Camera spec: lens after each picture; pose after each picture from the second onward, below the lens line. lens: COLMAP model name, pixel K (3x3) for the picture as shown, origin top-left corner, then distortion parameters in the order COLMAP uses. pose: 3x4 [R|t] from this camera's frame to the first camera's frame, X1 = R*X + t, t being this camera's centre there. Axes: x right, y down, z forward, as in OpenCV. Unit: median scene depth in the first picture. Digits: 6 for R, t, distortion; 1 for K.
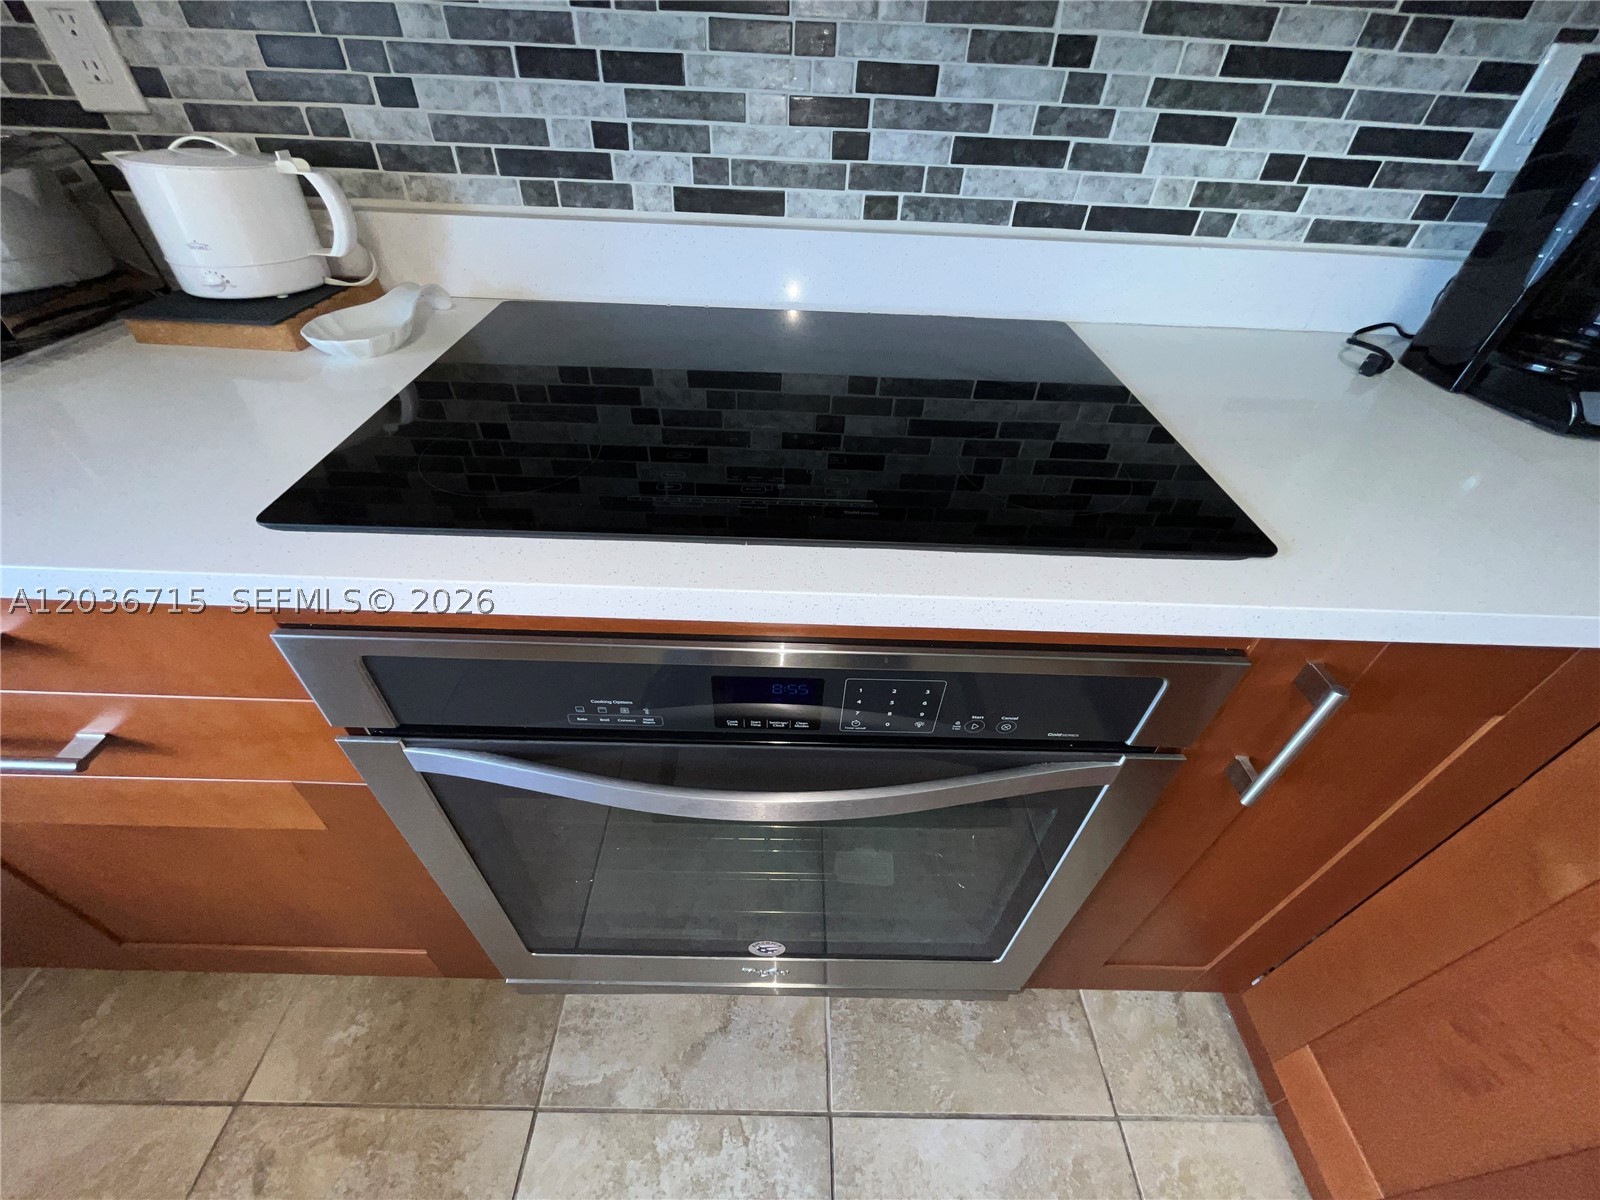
lens RADIAL K [[645.2, 0, 794.1], [0, 645.2, 599.3], [0, 0, 1]] dist [-0.002929, 0.000011]
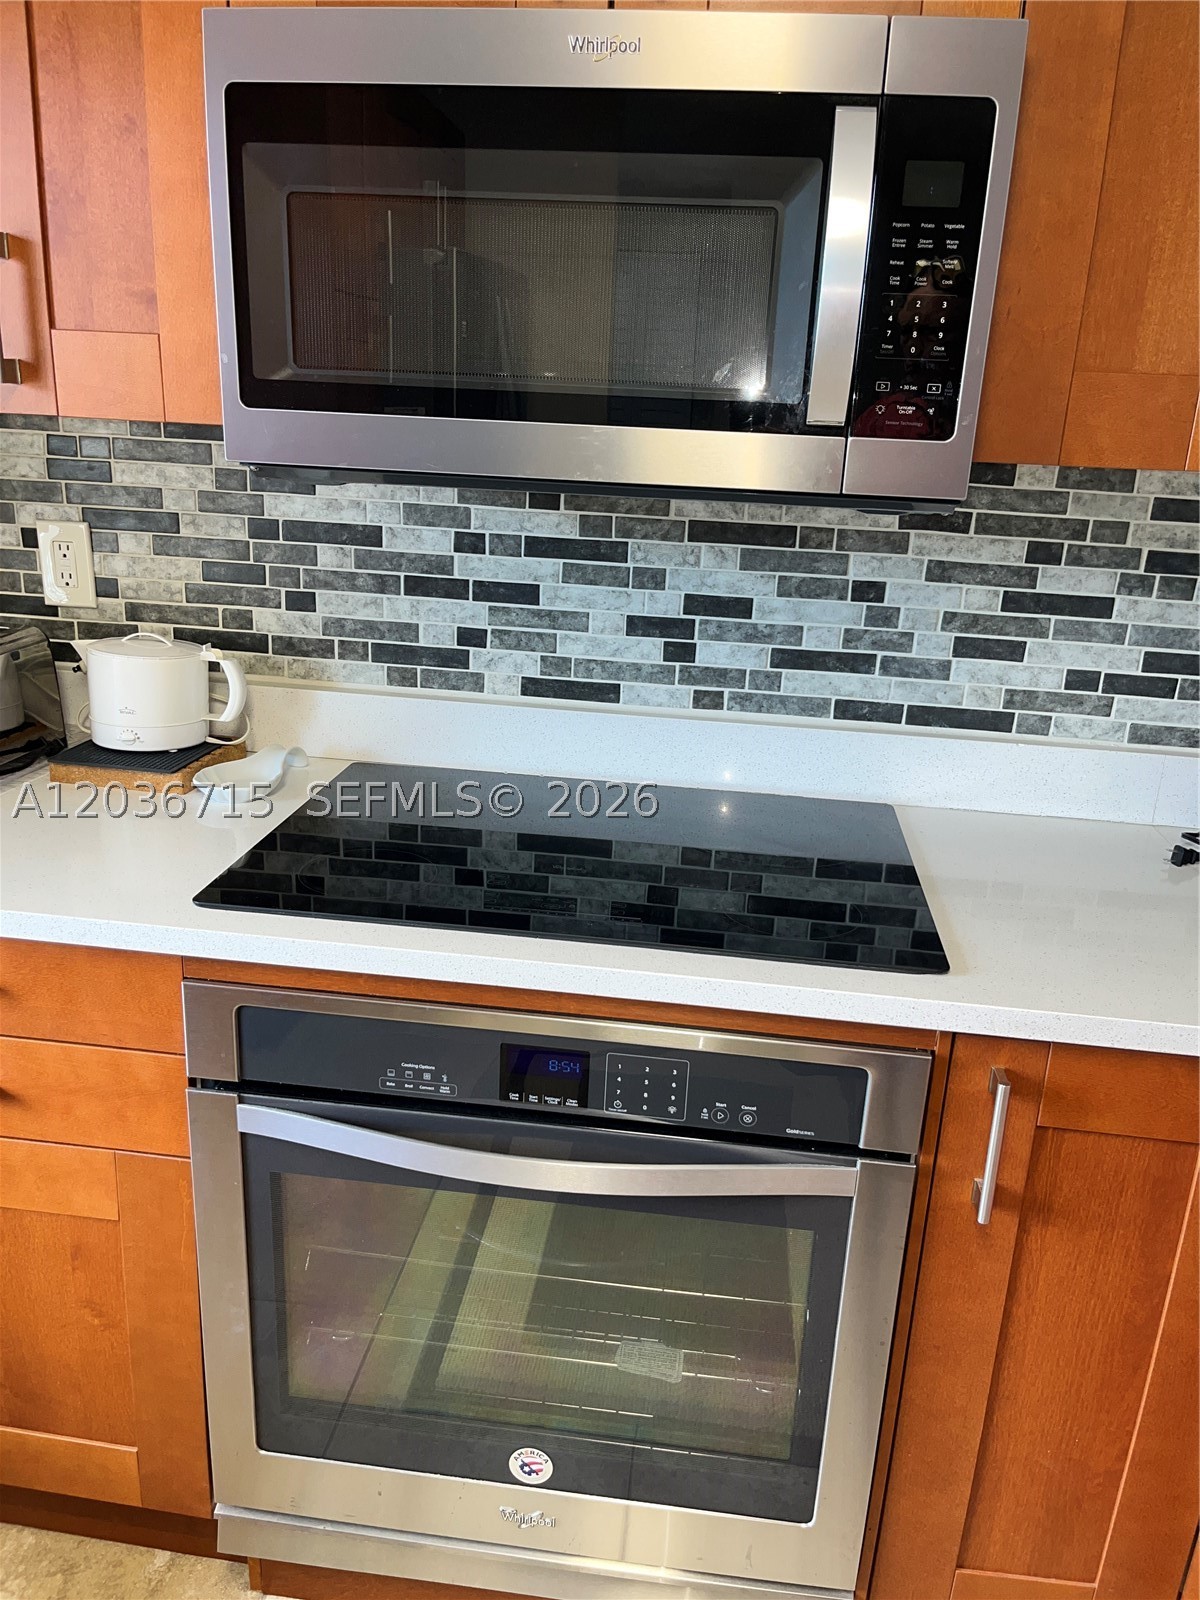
lens RADIAL K [[1206.9, 0, 603.5], [0, 1206.9, 802.9], [0, 0, 1]] dist [0.026523, -0.015516]
pose [[0.993570, 0.045976, -0.103461, 0.188097], [-0.083086, 0.916863, -0.390460, 0.380798], [0.076908, 0.396546, 0.914788, -0.850447]]
